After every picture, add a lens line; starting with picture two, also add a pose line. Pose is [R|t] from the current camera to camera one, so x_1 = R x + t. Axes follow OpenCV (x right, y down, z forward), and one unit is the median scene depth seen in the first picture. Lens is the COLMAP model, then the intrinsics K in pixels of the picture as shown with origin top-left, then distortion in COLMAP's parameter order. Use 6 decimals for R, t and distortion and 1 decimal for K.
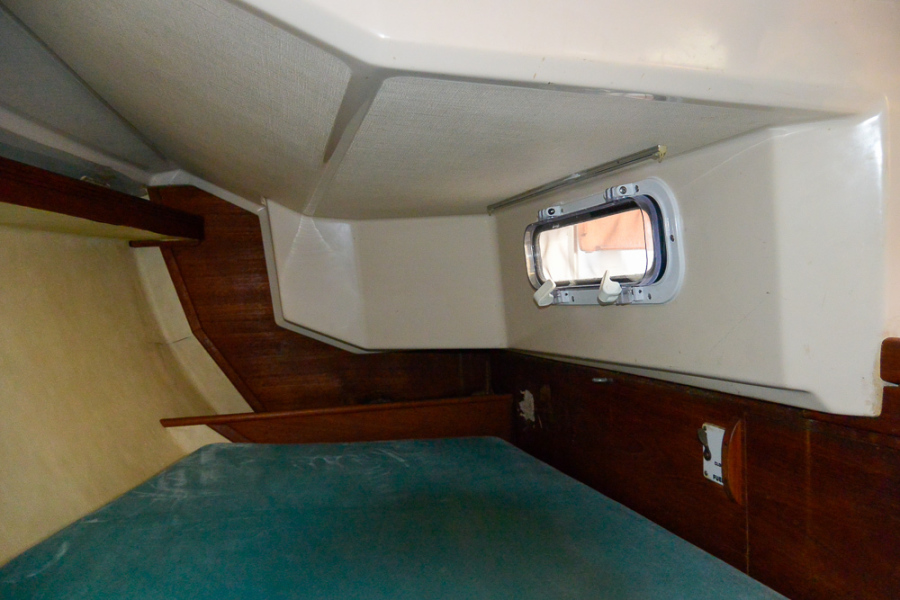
lens RADIAL K [[673.8, 0, 449.6], [0, 673.8, 303.8], [0, 0, 1]] dist [0.001563, -0.040543]
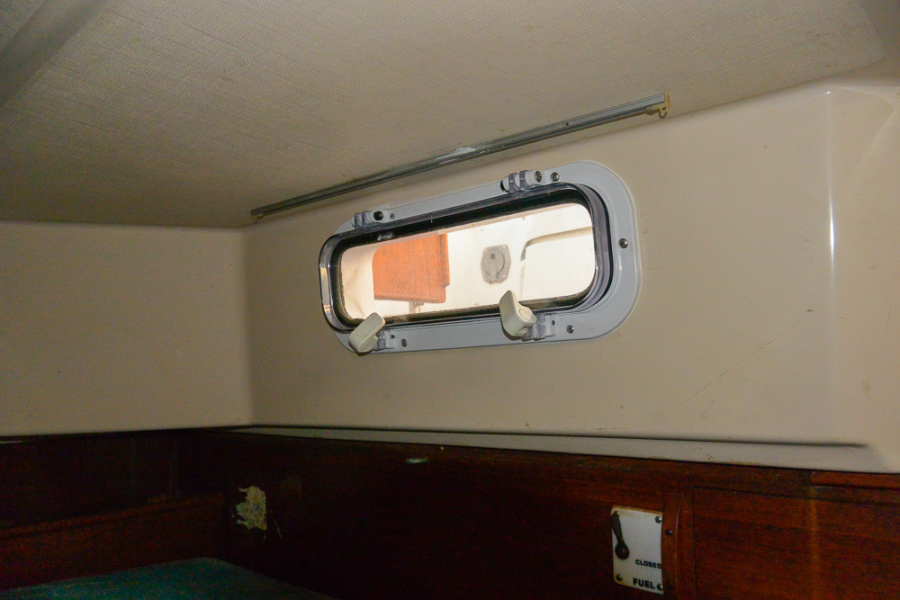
lens RADIAL K [[673.8, 0, 449.6], [0, 673.8, 303.8], [0, 0, 1]] dist [0.001563, -0.040543]
pose [[0.841229, 0.059457, 0.537399, -0.140247], [0.010005, 0.992053, -0.125421, 0.036938], [-0.540586, 0.110885, 0.833949, 0.356319]]
